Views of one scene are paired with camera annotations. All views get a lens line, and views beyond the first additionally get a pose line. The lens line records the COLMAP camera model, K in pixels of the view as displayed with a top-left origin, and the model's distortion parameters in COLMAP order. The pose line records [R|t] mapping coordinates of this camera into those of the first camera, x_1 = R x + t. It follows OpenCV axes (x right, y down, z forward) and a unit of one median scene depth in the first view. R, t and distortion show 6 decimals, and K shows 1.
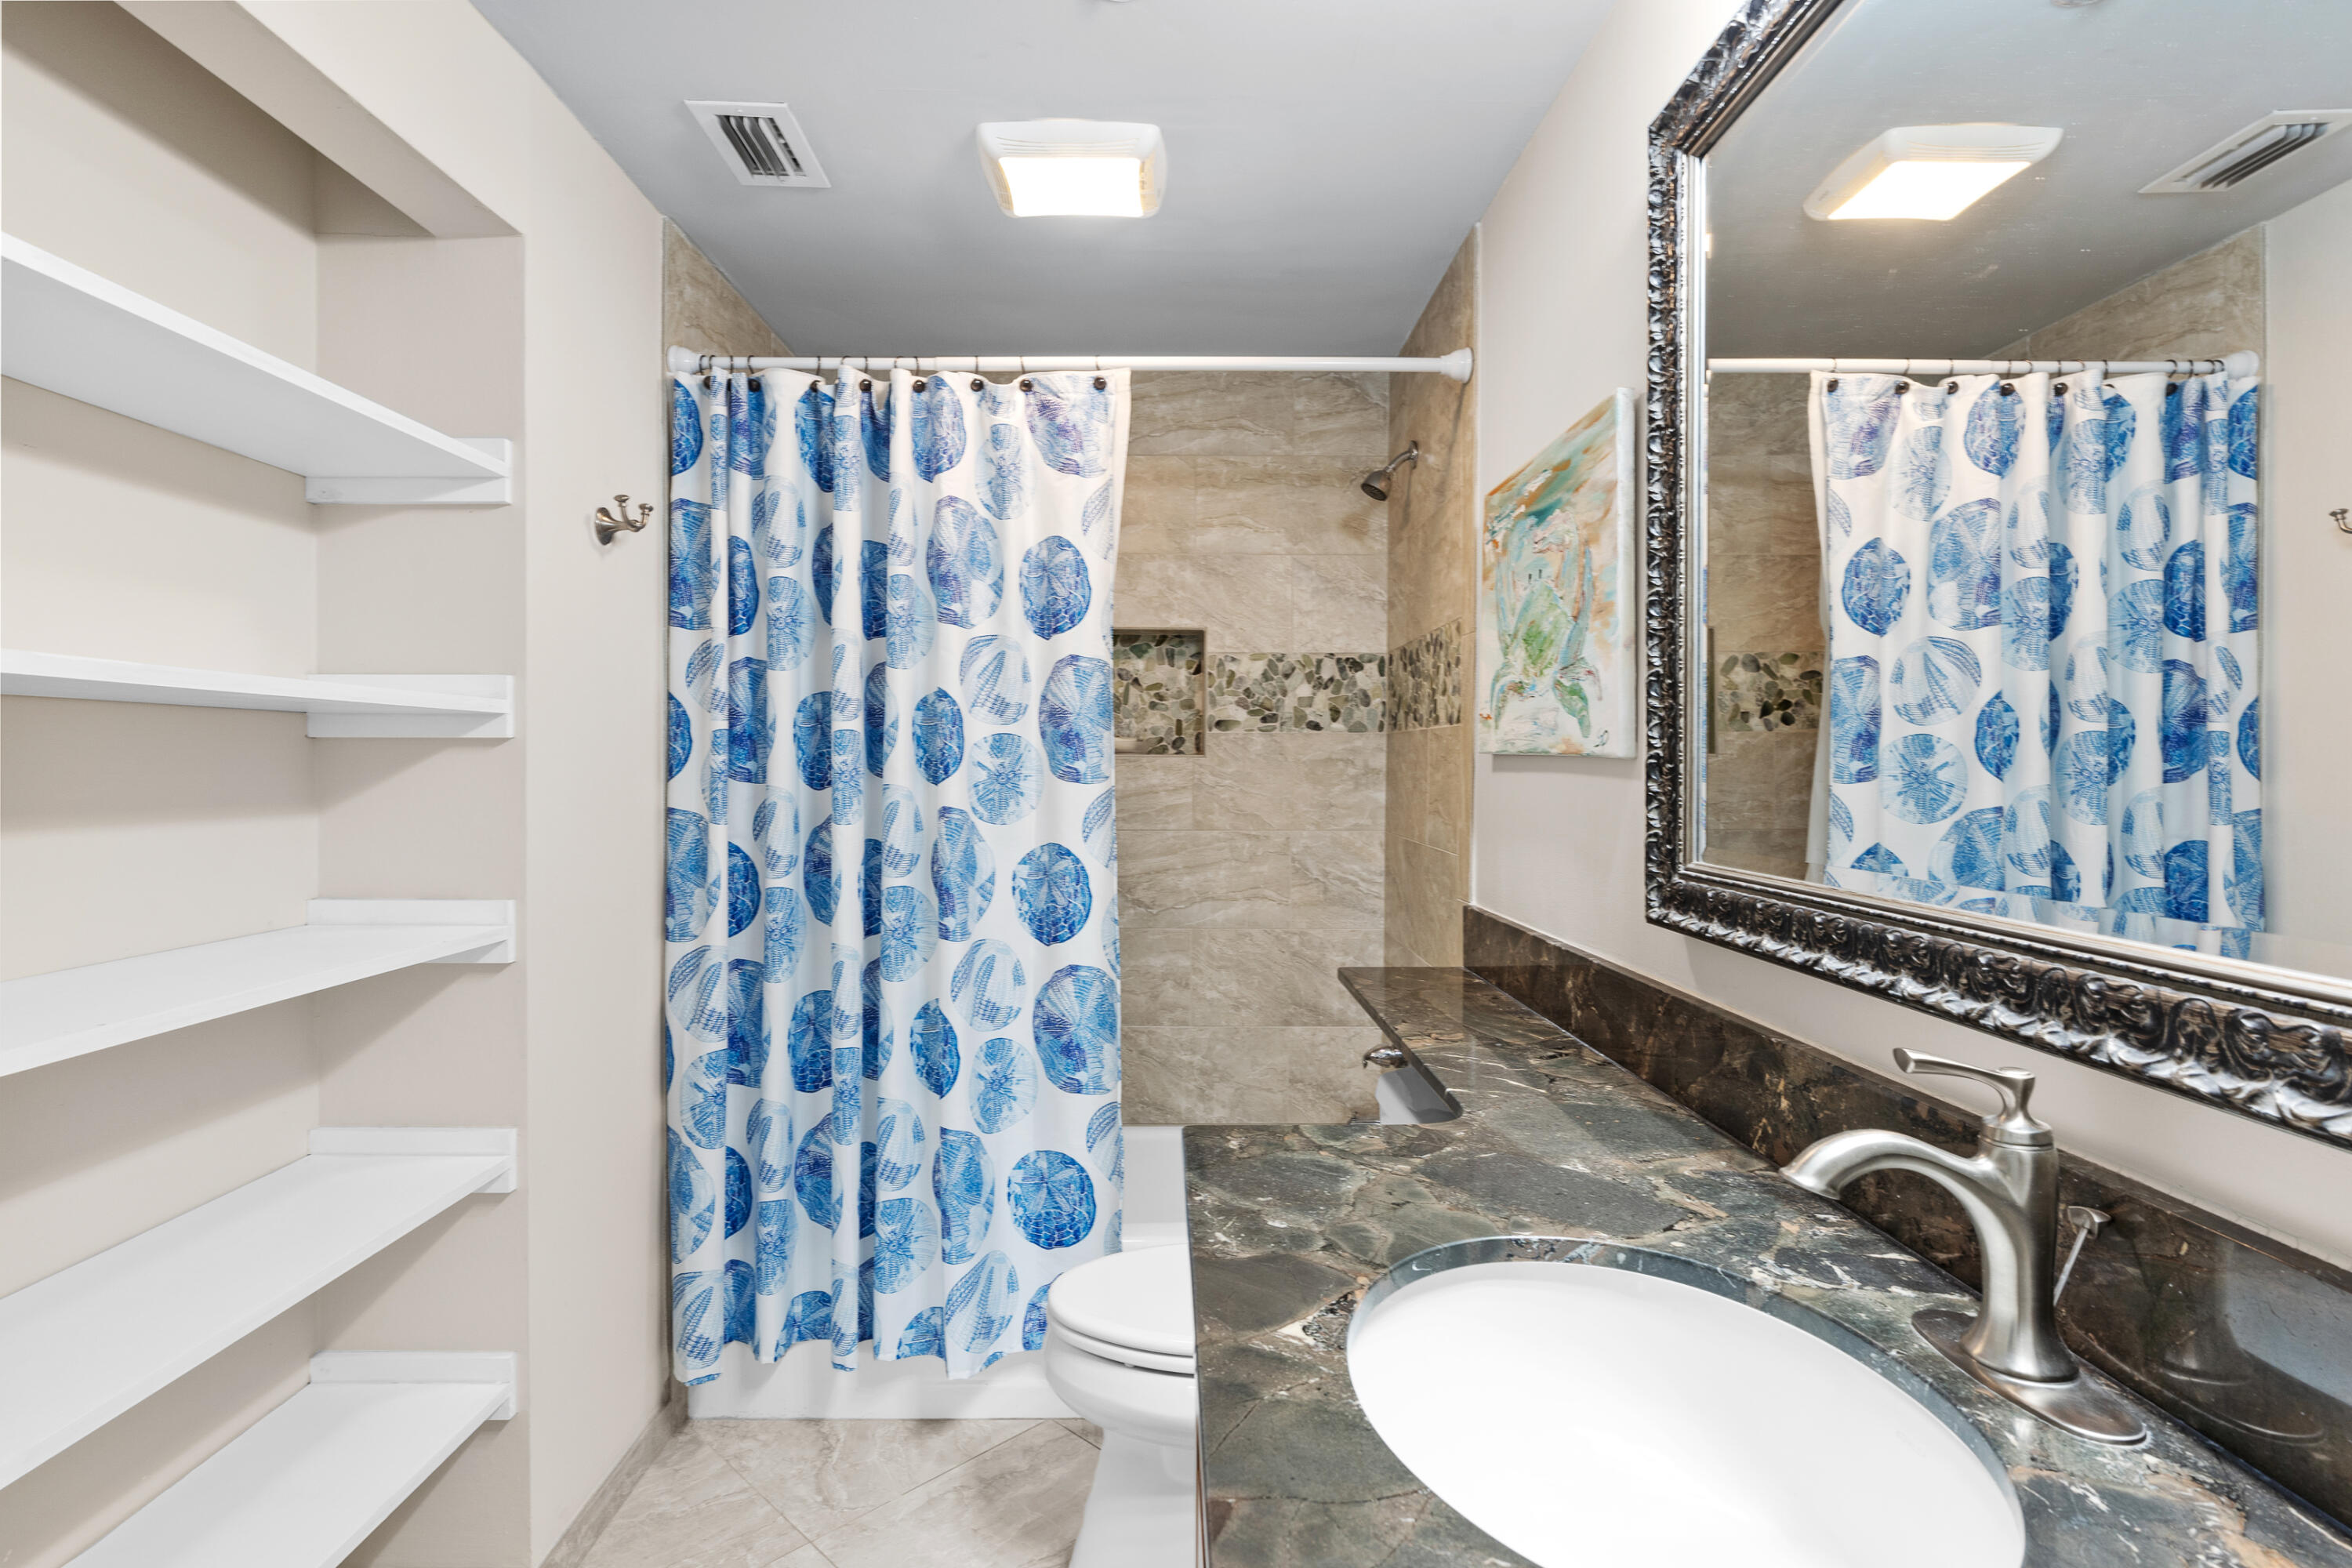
lens RADIAL K [[1133.5, 0, 1169.8], [0, 1133.5, 779.8], [0, 0, 1]] dist [-0.012738, 0.005708]
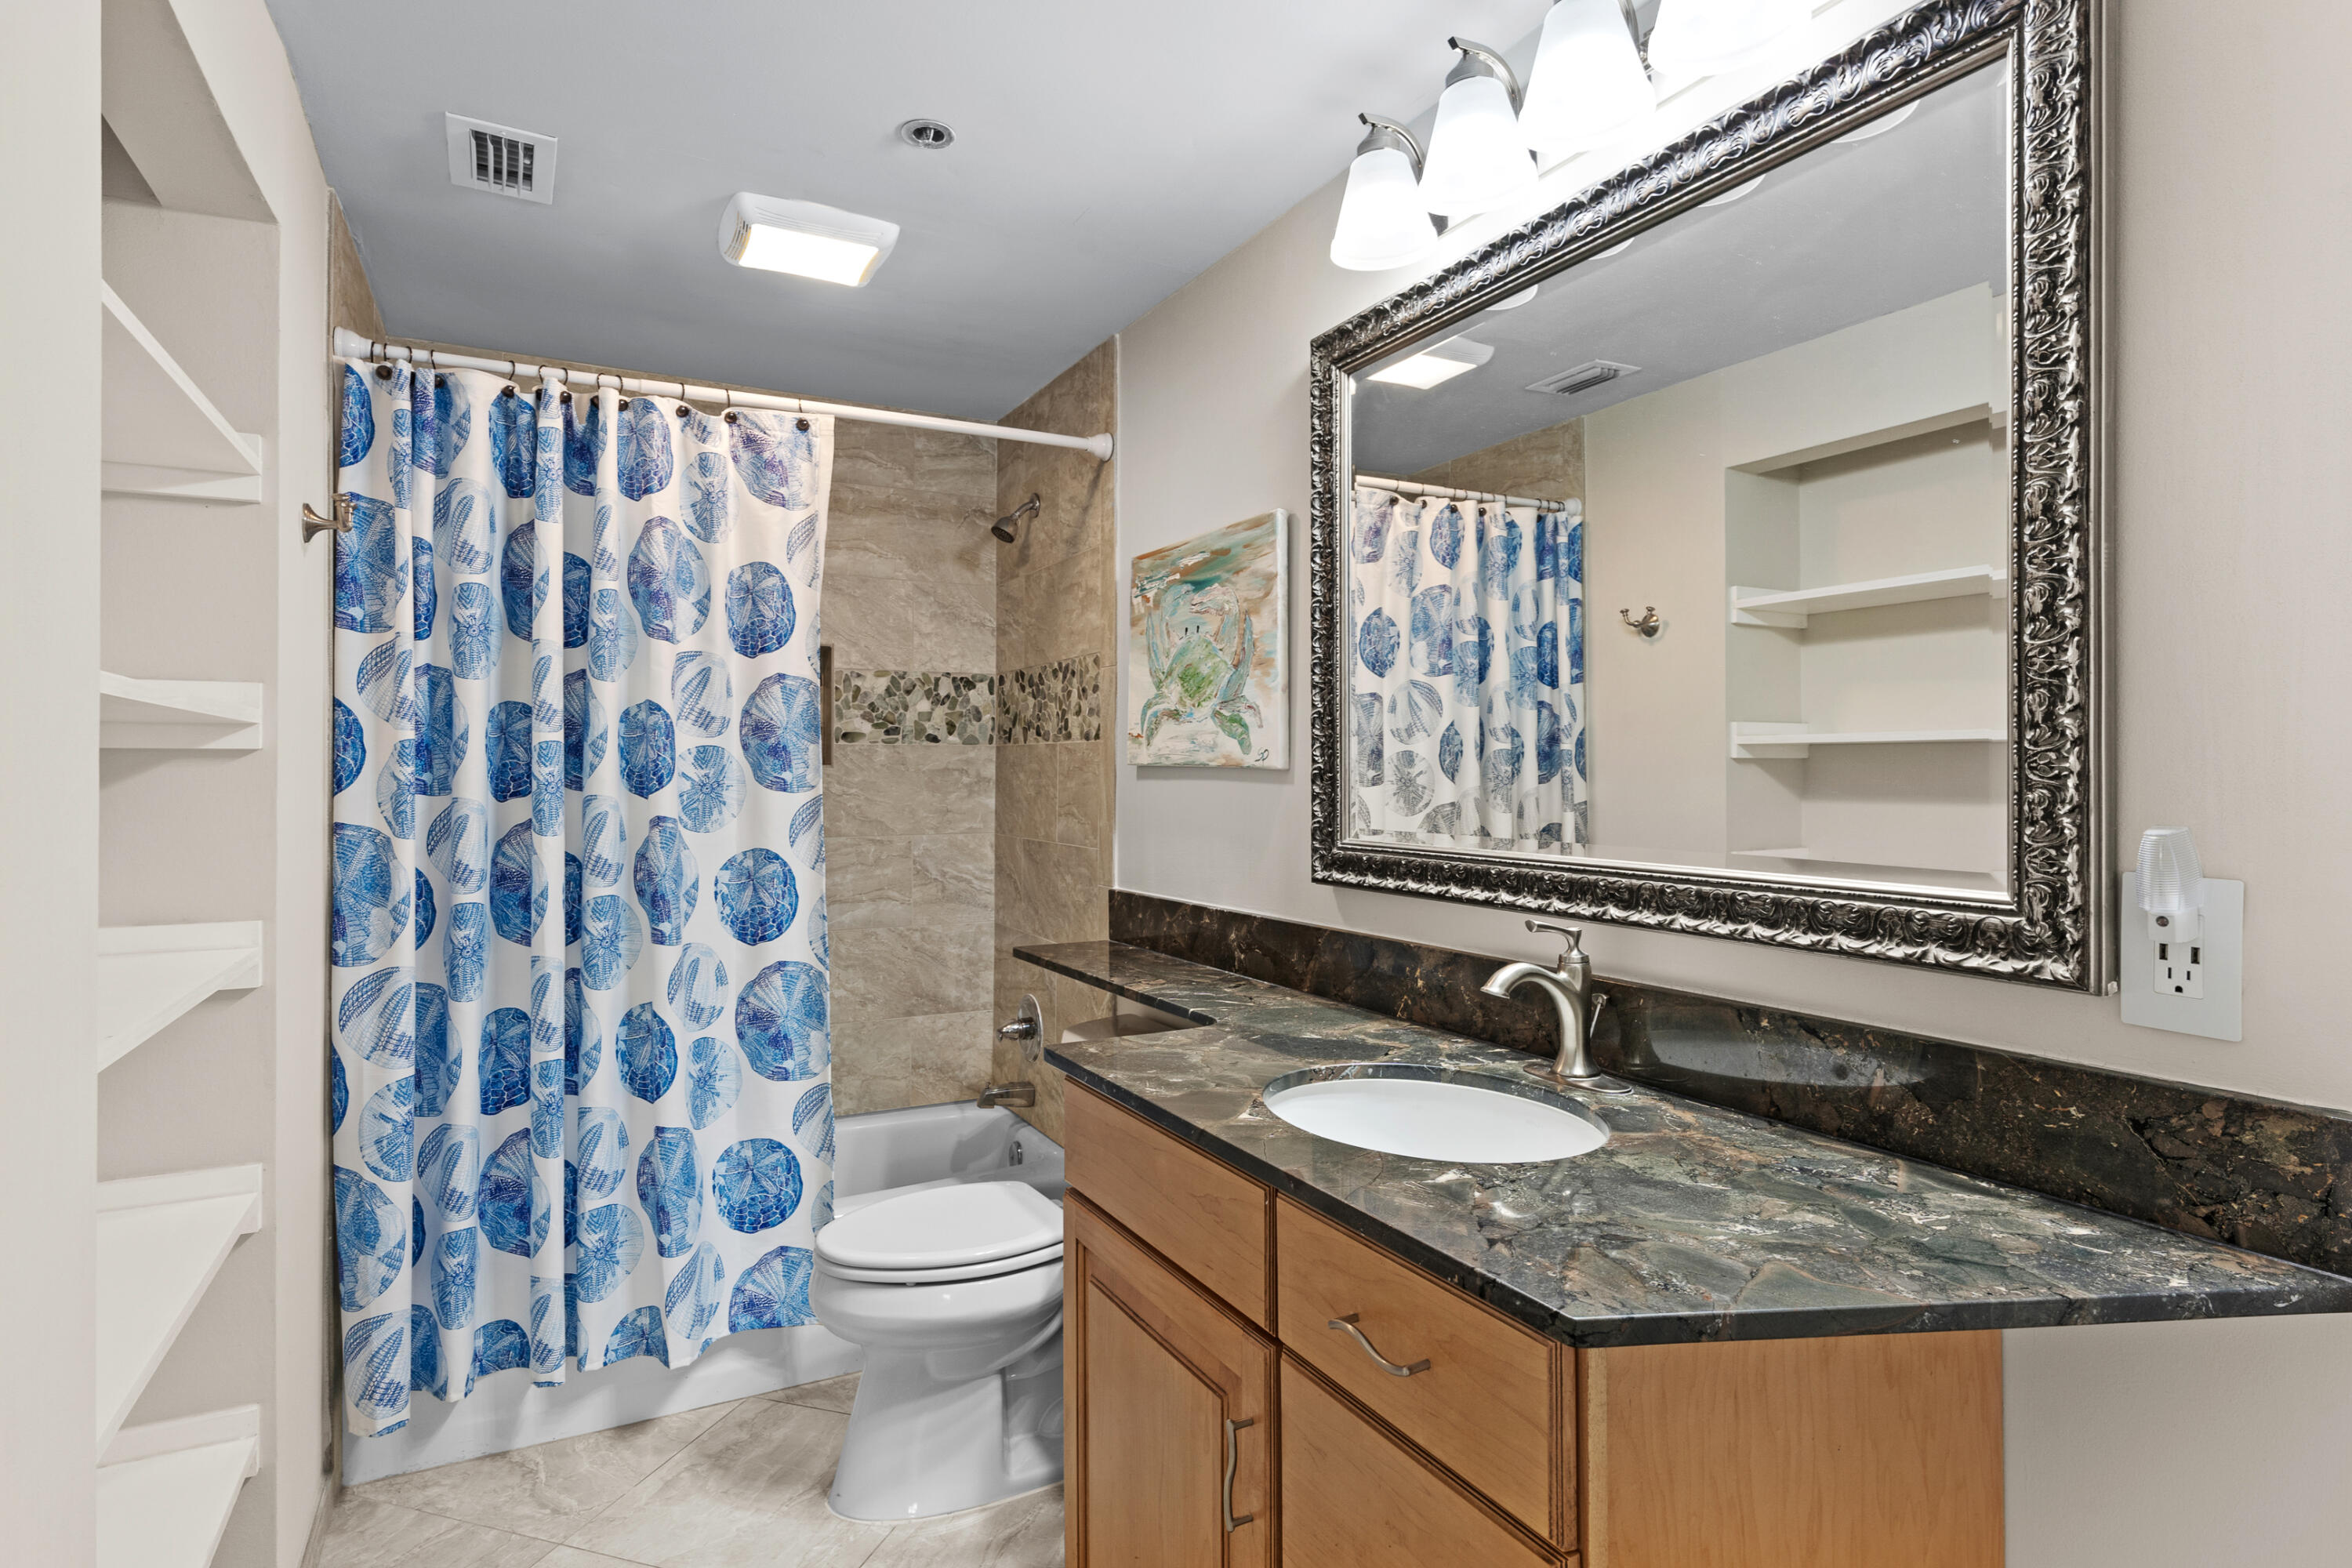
lens RADIAL K [[1201.3, 0, 1169.7], [0, 1201.3, 776.7], [0, 0, 1]] dist [-0.009727, 0.001415]
pose [[0.888425, -0.004471, 0.459000, -0.280522], [0.008987, 0.999930, -0.007656, 0.000148], [-0.458934, 0.010927, 0.888403, -0.183614]]
